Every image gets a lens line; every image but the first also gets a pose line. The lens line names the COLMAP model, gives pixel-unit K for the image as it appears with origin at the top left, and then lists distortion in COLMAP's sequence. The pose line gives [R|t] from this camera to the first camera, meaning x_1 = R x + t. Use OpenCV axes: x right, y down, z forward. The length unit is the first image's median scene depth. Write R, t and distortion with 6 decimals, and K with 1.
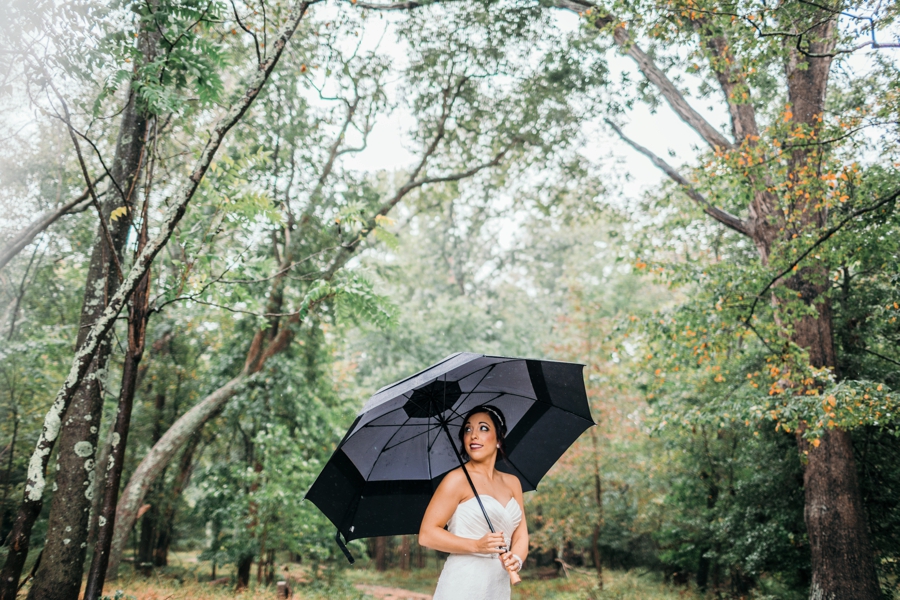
lens RADIAL K [[886.1, 0, 445.5], [0, 886.1, 291.7], [0, 0, 1]] dist [-0.045255, 0.000000]
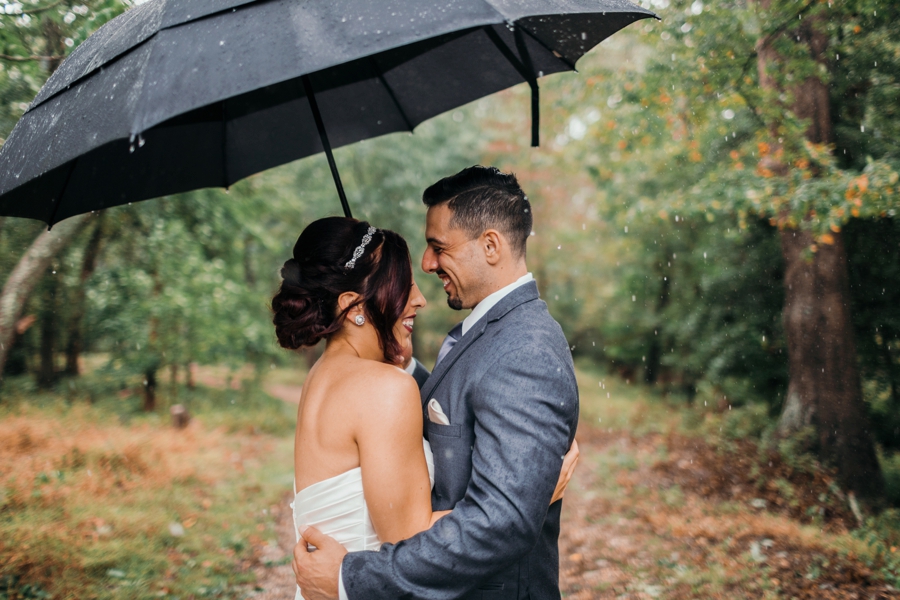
lens RADIAL K [[886.1, 0, 436.9], [0, 886.1, 299.5], [0, 0, 1]] dist [-0.045255, 0.000000]
pose [[0.997948, -0.028690, 0.057240, 0.012094], [0.013227, 0.967082, 0.254121, 0.007647], [-0.062646, -0.252842, 0.965477, 0.114509]]
